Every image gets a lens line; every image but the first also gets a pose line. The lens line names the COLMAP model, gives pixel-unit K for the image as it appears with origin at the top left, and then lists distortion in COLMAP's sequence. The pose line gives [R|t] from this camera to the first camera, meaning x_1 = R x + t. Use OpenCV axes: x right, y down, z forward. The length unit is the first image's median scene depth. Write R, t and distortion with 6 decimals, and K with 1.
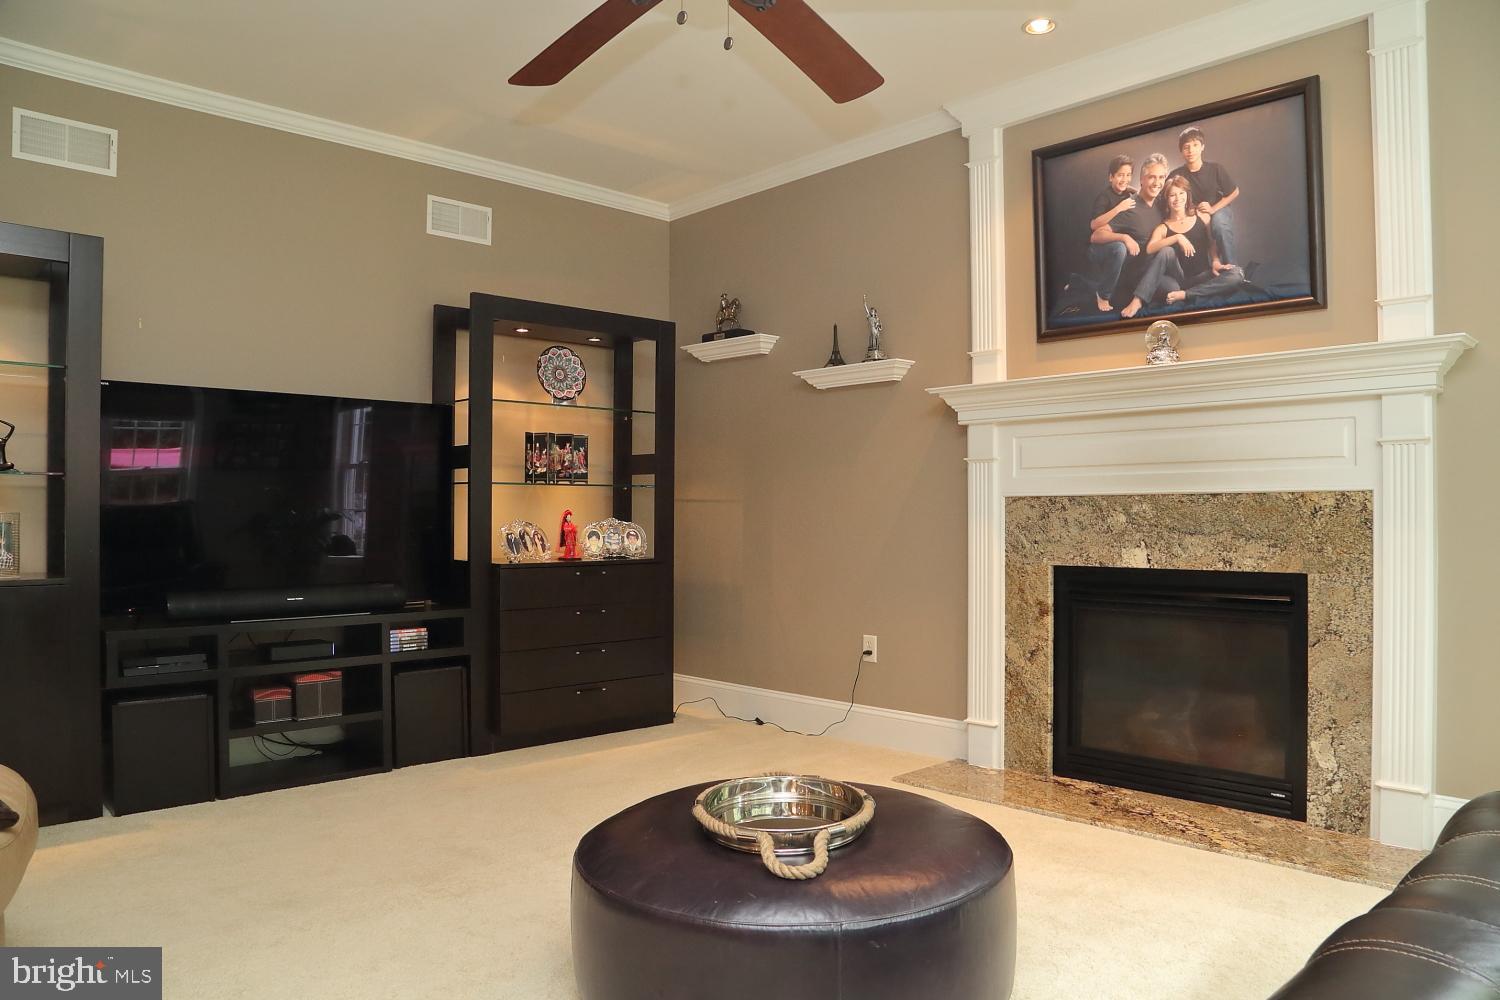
lens RADIAL K [[1025.7, 0, 750.0], [0, 1025.7, 500.0], [0, 0, 1]] dist [-0.118788, 0.061393]
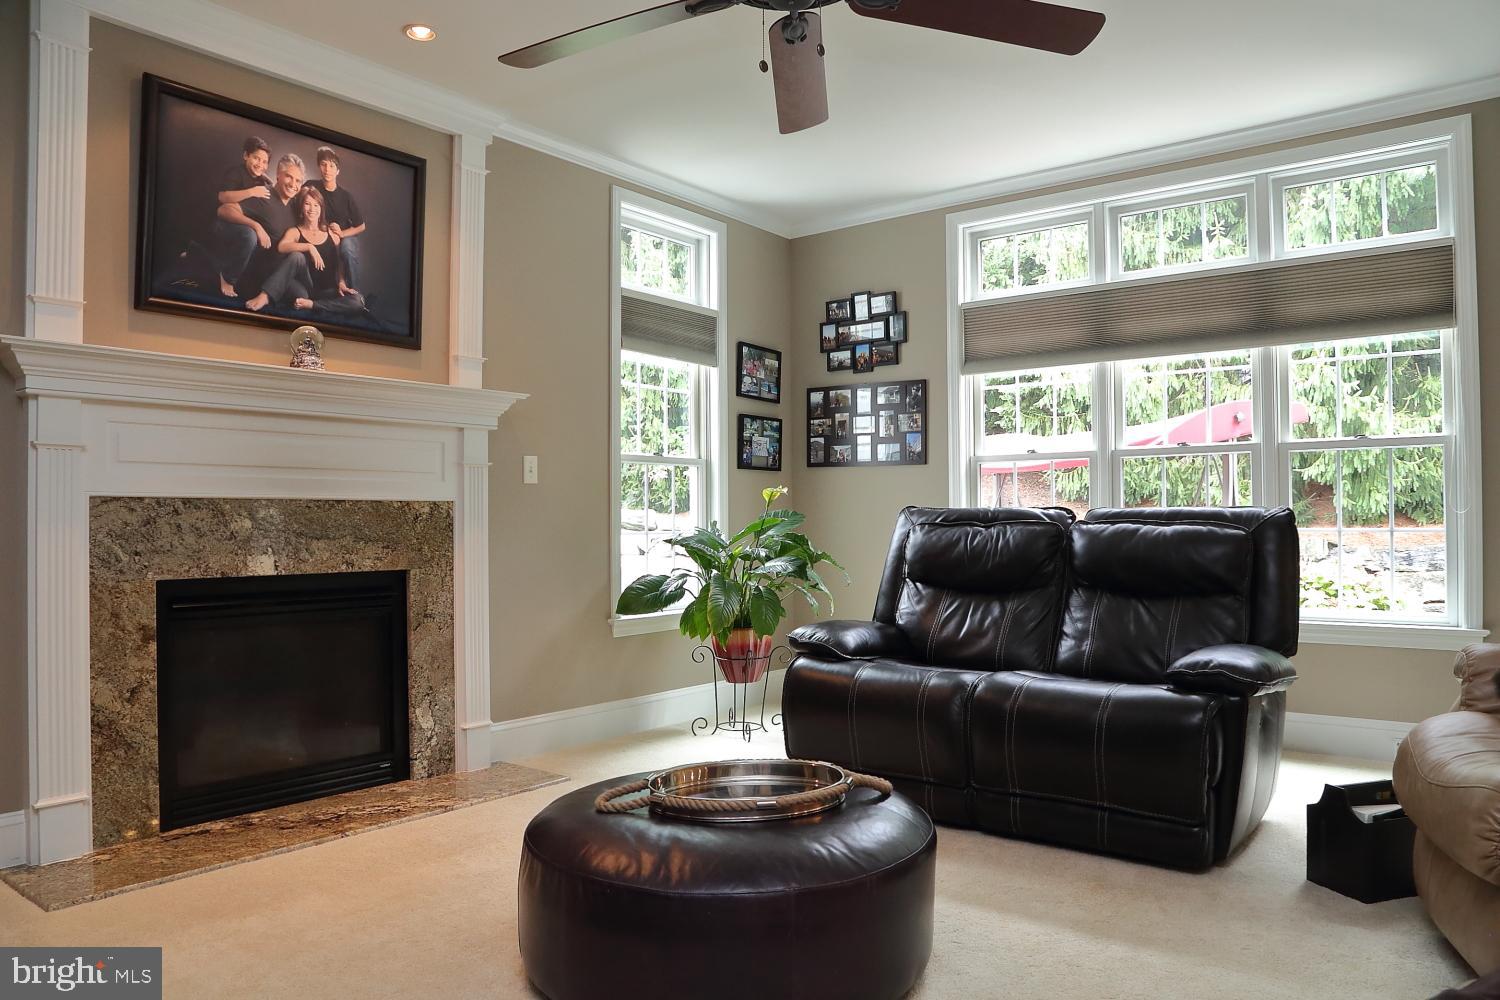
lens RADIAL K [[1025.7, 0, 750.0], [0, 1025.7, 500.0], [0, 0, 1]] dist [-0.118788, 0.061393]
pose [[-0.143952, 0.023286, 0.989311, -0.629845], [-0.008766, 0.999654, -0.024805, 0.015557], [-0.989546, -0.012243, -0.143698, 0.694841]]
